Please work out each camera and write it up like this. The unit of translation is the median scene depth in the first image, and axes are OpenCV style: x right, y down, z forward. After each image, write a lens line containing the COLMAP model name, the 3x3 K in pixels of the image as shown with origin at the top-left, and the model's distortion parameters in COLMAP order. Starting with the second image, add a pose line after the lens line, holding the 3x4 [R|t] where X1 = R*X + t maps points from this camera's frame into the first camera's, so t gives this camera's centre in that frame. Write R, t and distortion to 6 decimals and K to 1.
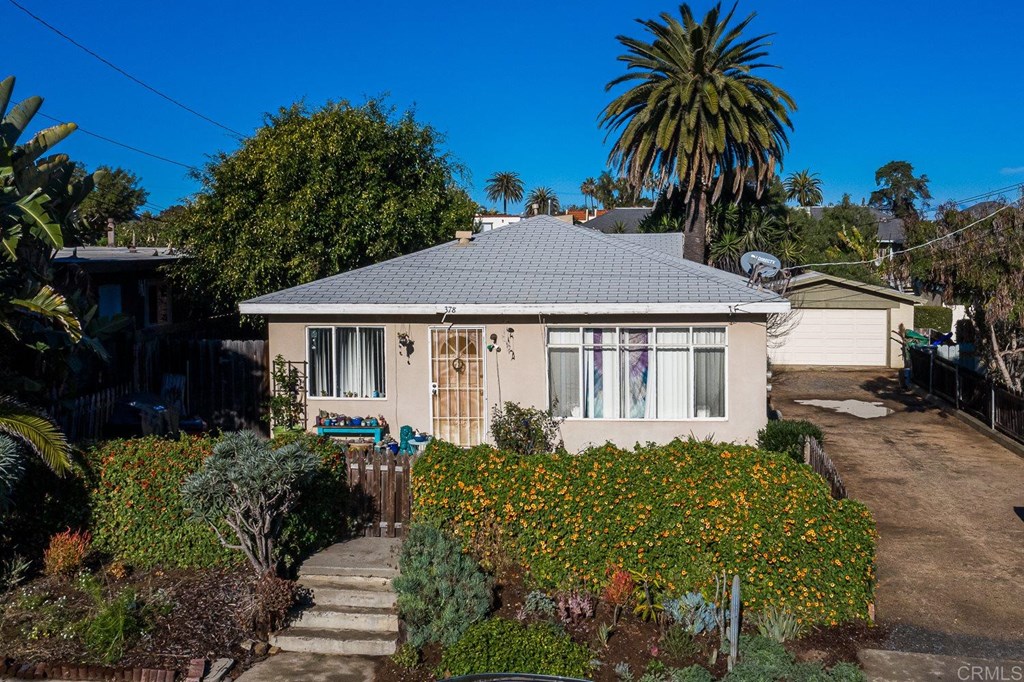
lens RADIAL K [[1000.4, 0, 512.0], [0, 1000.4, 334.0], [0, 0, 1]] dist [-0.018701, 0.000000]
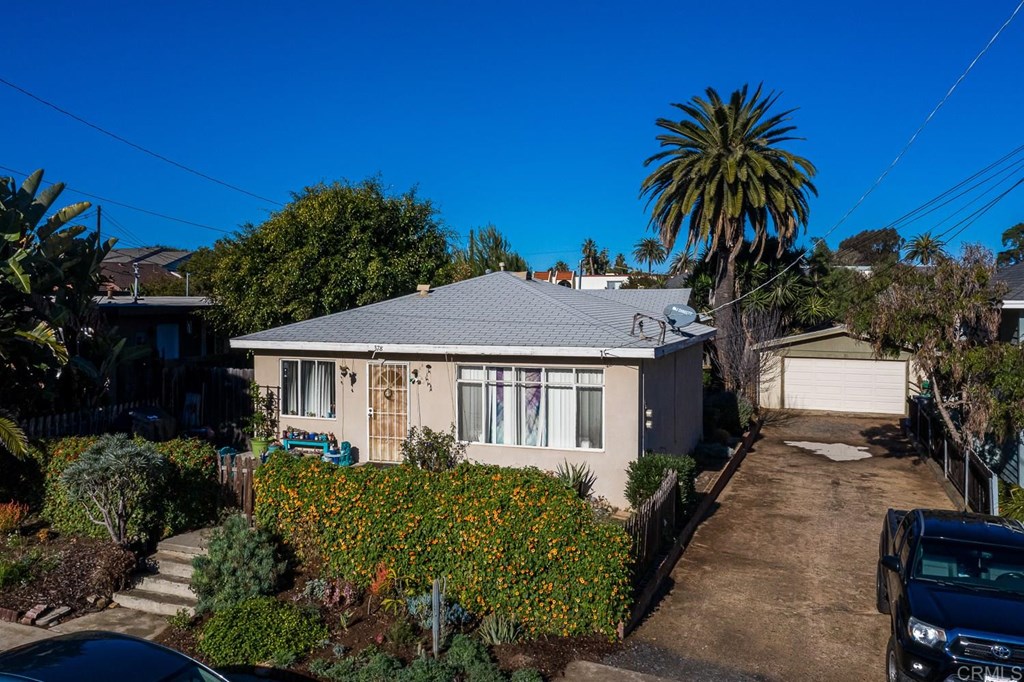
lens RADIAL K [[839.1, 0, 510.8], [0, 839.1, 351.6], [0, 0, 1]] dist [-0.015964, 0.030561]
pose [[0.965772, 0.024492, -0.258233, 0.352290], [-0.031716, 0.999212, -0.023847, -0.000807], [0.257446, 0.031220, 0.965788, 0.050343]]
